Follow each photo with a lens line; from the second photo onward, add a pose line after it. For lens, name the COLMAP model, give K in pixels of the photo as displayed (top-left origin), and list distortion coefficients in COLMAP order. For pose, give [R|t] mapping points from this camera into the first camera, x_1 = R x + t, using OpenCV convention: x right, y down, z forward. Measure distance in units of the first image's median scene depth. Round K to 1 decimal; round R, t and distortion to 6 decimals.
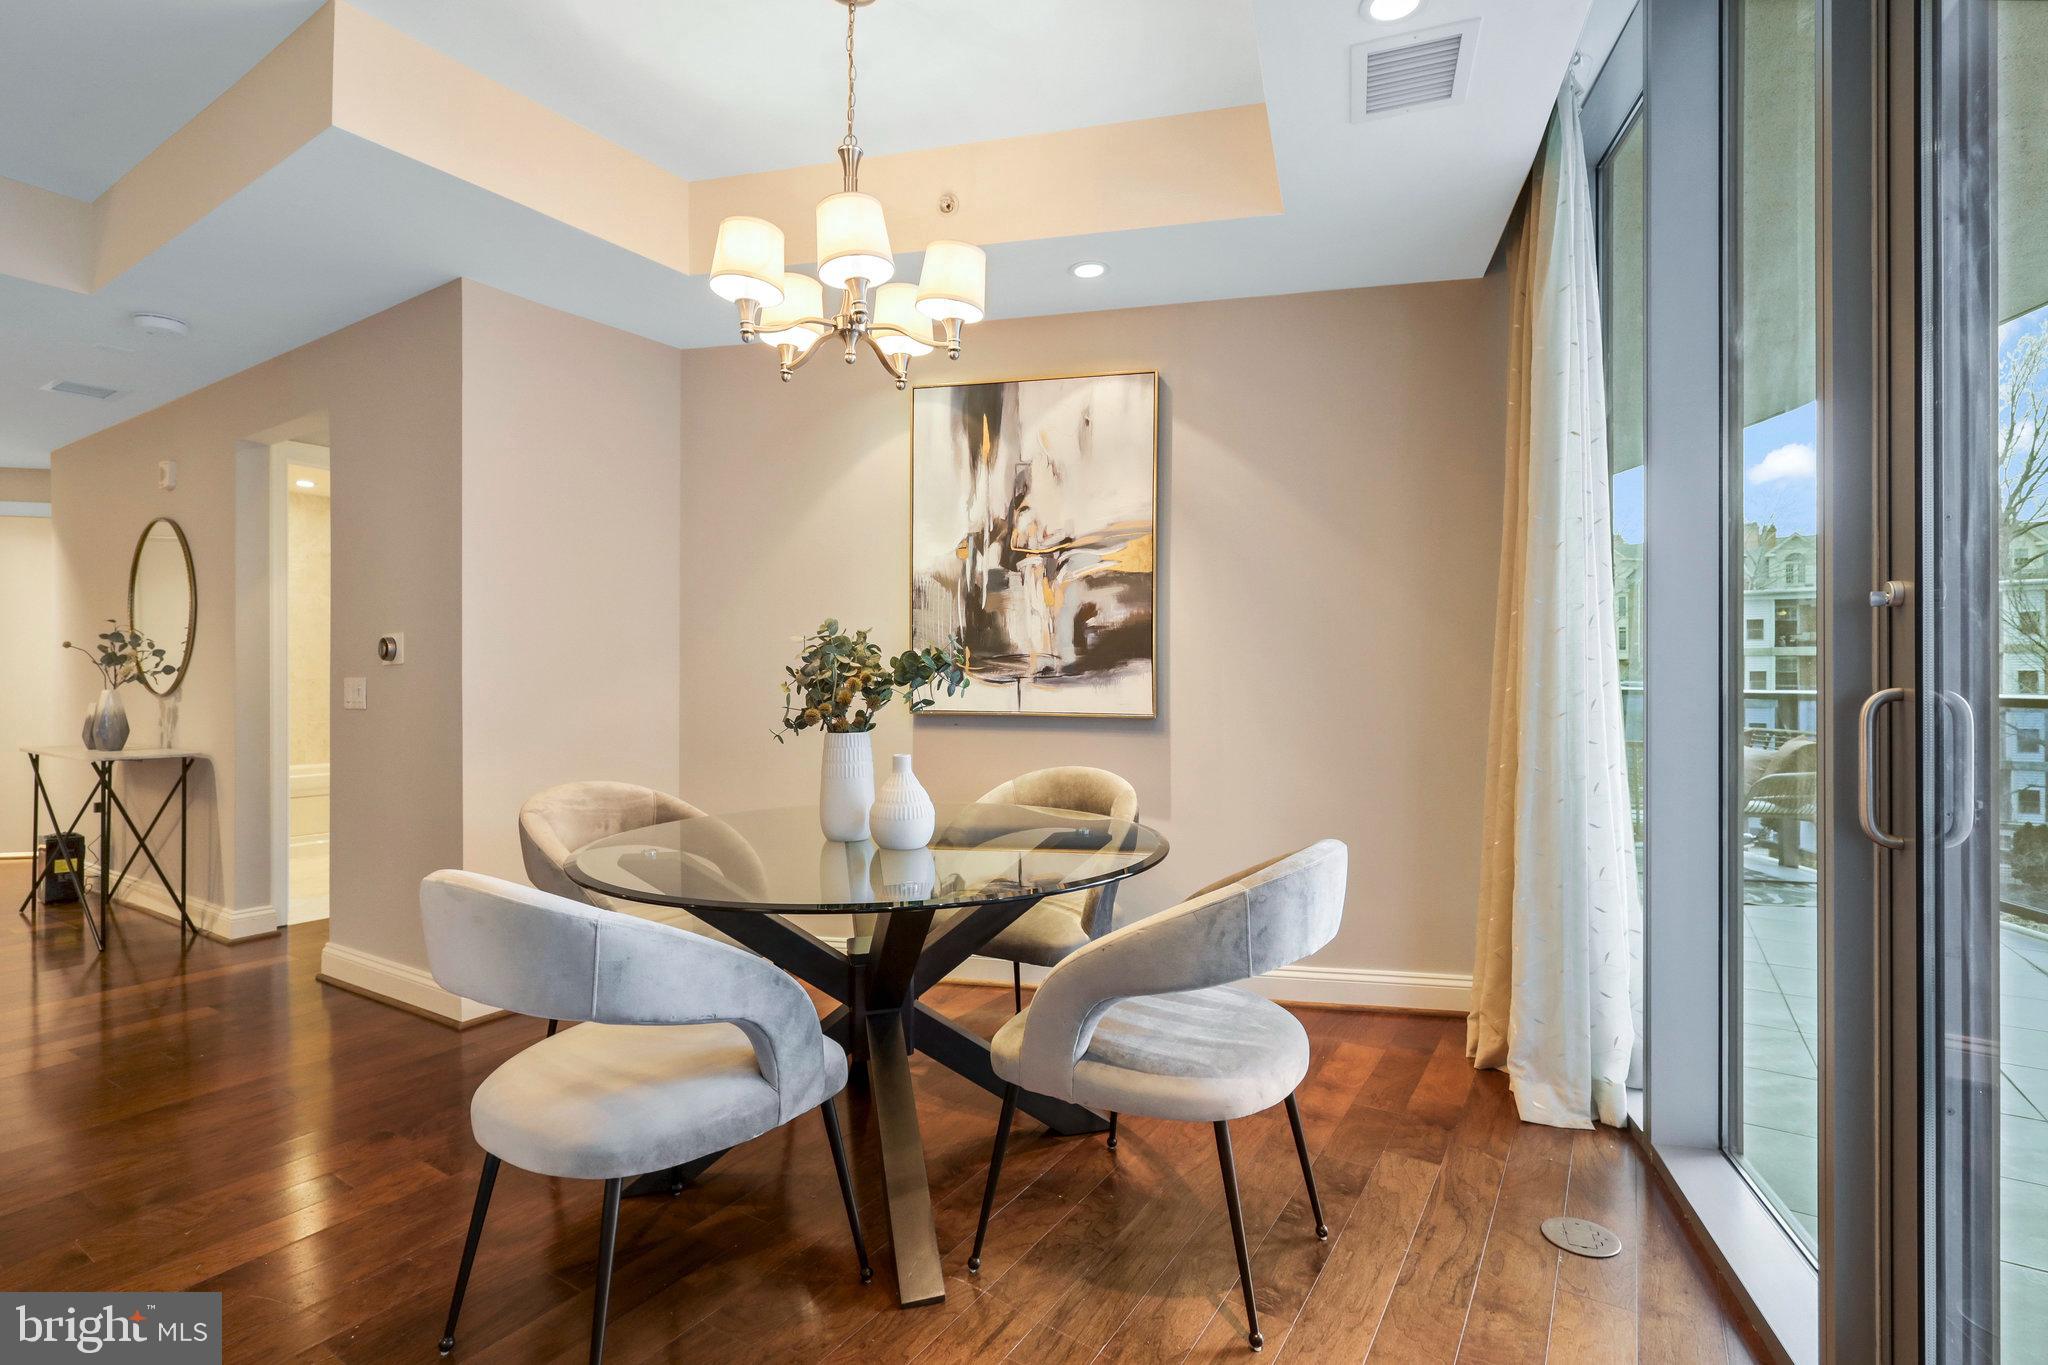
lens RADIAL K [[935.7, 0, 1024.3], [0, 935.7, 672.8], [0, 0, 1]] dist [-0.006796, 0.001037]
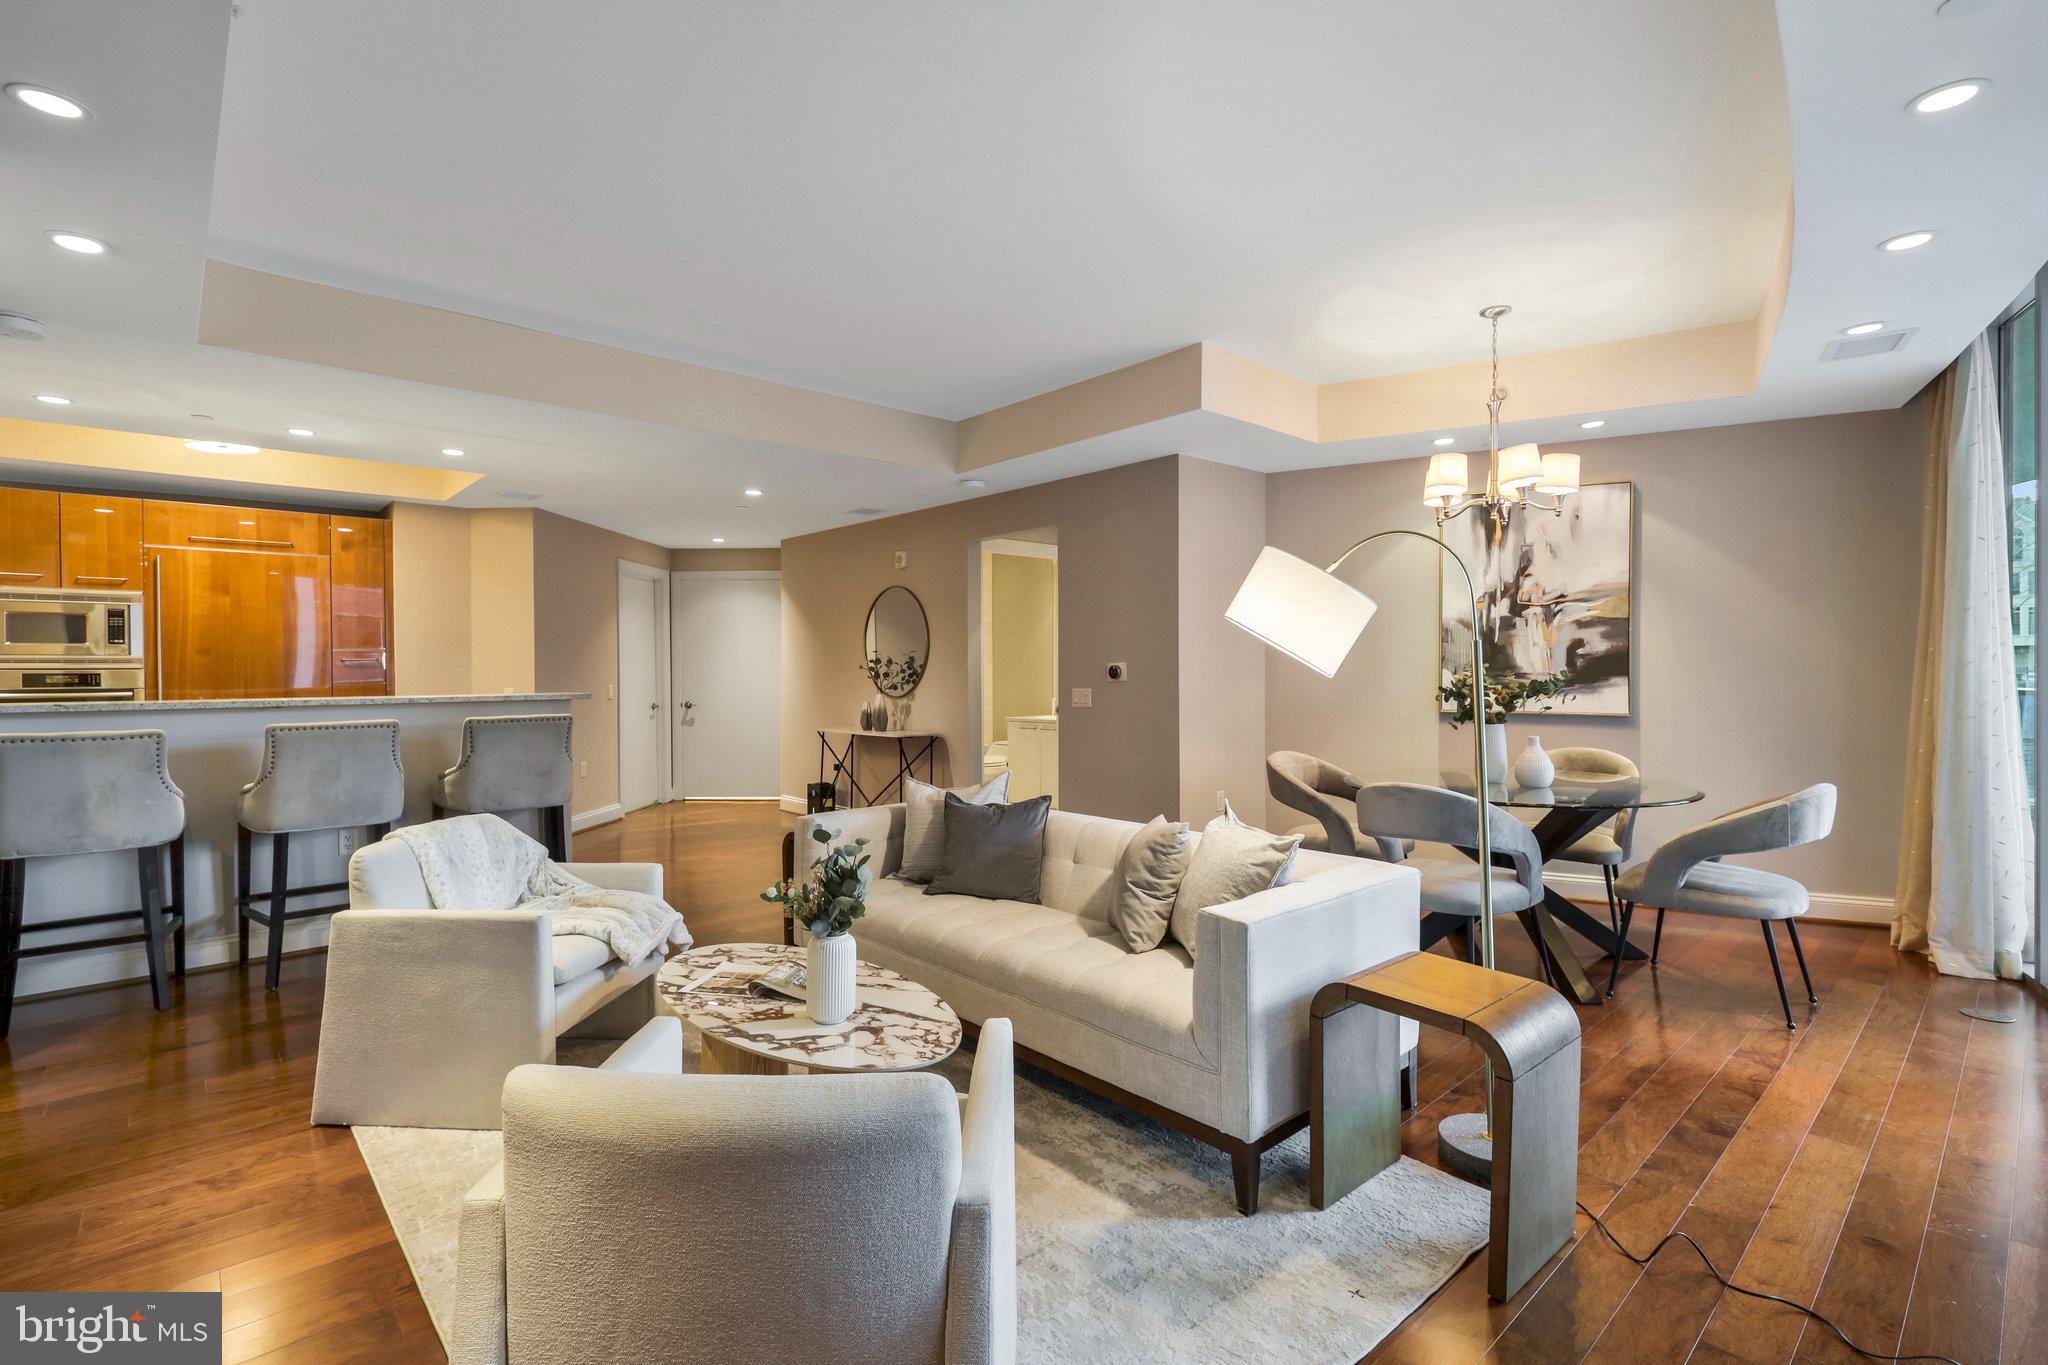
lens RADIAL K [[935.7, 0, 1024.3], [0, 935.7, 672.8], [0, 0, 1]] dist [-0.006796, 0.001037]
pose [[0.966732, -0.003803, -0.255761, -0.408043], [0.005621, 0.999964, 0.006376, -0.035235], [0.255728, -0.007602, 0.966719, -0.665326]]
